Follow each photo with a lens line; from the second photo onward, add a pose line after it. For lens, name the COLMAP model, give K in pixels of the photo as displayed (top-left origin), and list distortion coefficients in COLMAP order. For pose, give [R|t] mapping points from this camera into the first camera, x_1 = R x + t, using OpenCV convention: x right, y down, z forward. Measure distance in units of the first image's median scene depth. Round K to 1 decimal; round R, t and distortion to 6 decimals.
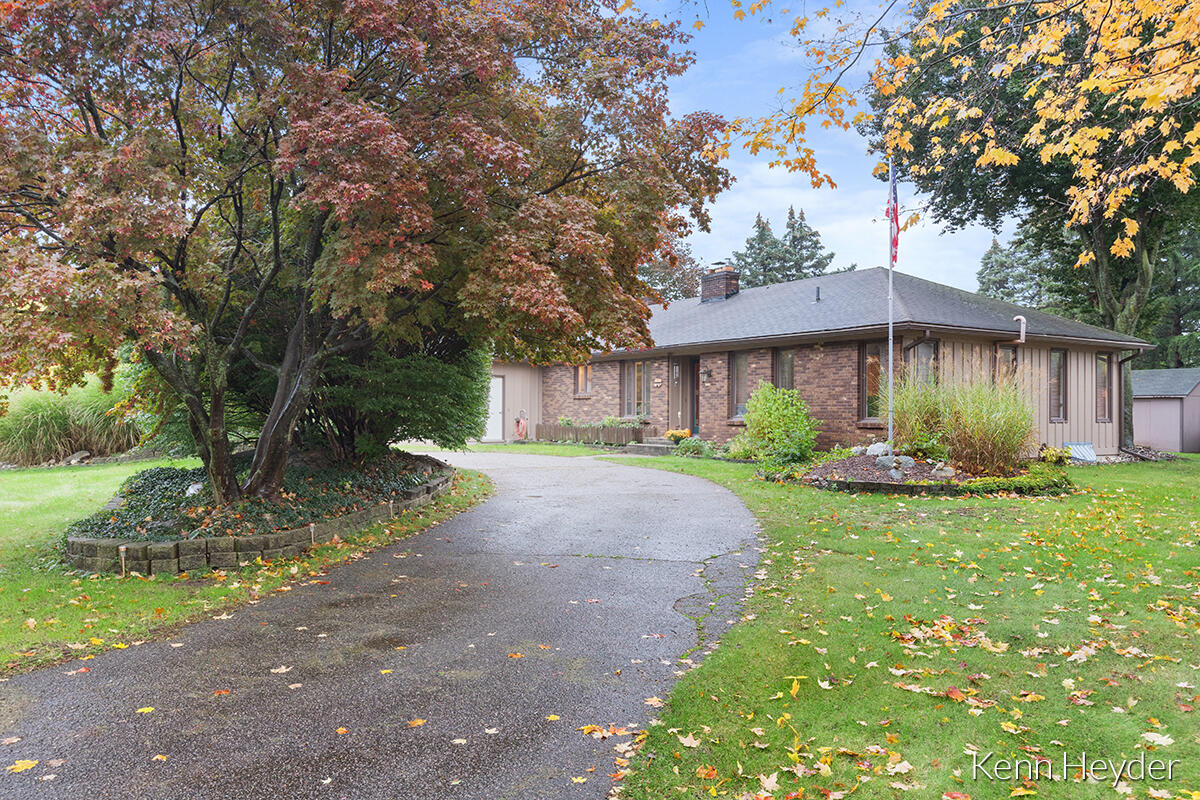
lens RADIAL K [[904.6, 0, 602.6], [0, 904.6, 400.8], [0, 0, 1]] dist [-0.005850, -0.000448]
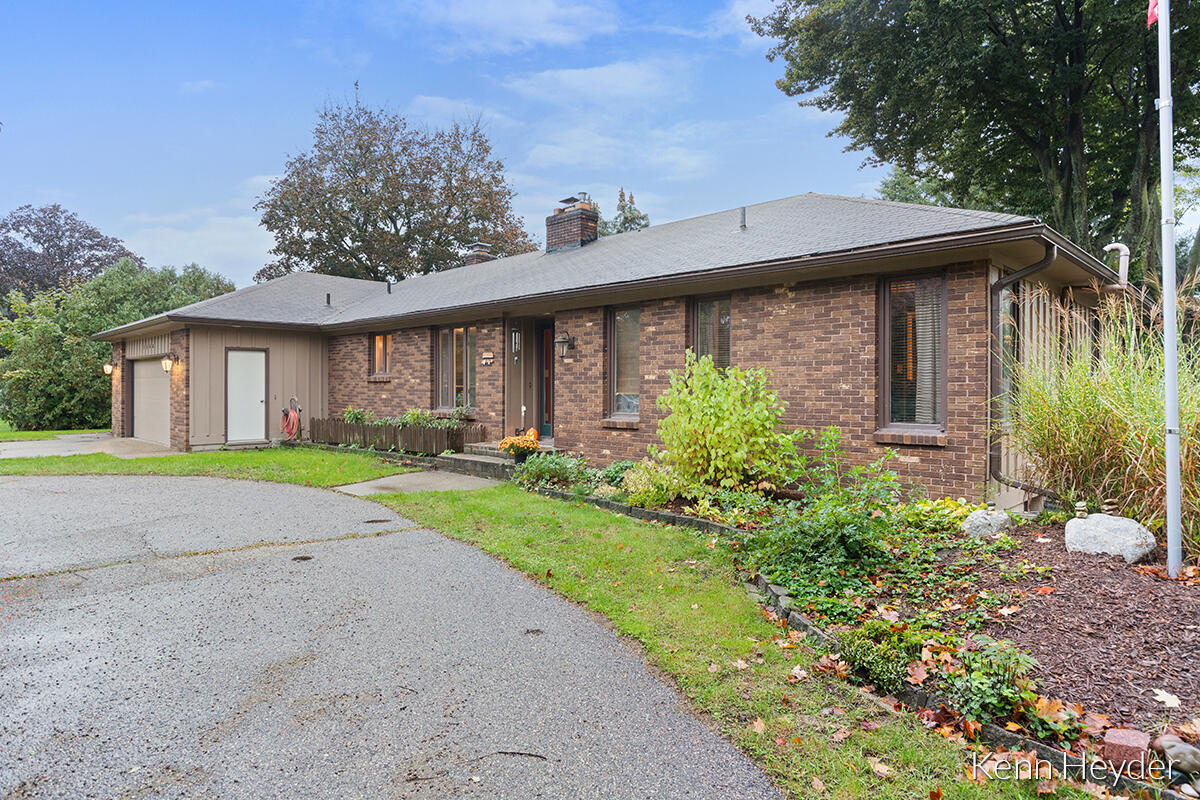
lens RADIAL K [[692.9, 0, 604.9], [0, 692.9, 388.8], [0, 0, 1]] dist [-0.006651, 0.000798]
pose [[0.974485, -0.003377, 0.224427, 0.031972], [0.000086, 0.999892, 0.014673, -0.005519], [-0.224453, -0.014279, 0.974380, 0.502113]]
